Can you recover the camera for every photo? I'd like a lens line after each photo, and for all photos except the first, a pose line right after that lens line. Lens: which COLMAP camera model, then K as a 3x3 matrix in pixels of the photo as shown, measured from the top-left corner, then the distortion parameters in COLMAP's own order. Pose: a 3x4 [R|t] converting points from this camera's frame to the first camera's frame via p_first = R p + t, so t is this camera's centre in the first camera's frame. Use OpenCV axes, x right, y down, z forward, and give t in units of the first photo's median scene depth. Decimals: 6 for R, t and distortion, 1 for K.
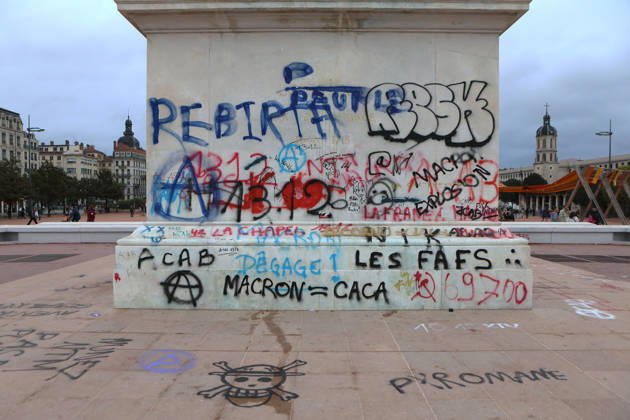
lens RADIAL K [[440.5, 0, 314.2], [0, 440.5, 210.0], [0, 0, 1]] dist [-0.085937, -0.000480]
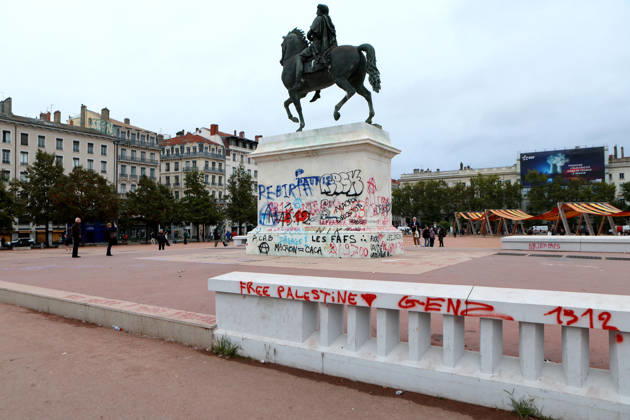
lens RADIAL K [[440.5, 0, 314.4], [0, 440.5, 211.5], [0, 0, 1]] dist [-0.085937, -0.000480]
pose [[0.838808, -0.029148, -0.543646, 1.568934], [-0.002992, 0.998304, -0.058142, 0.097715], [0.544419, 0.050397, 0.837298, -1.298969]]
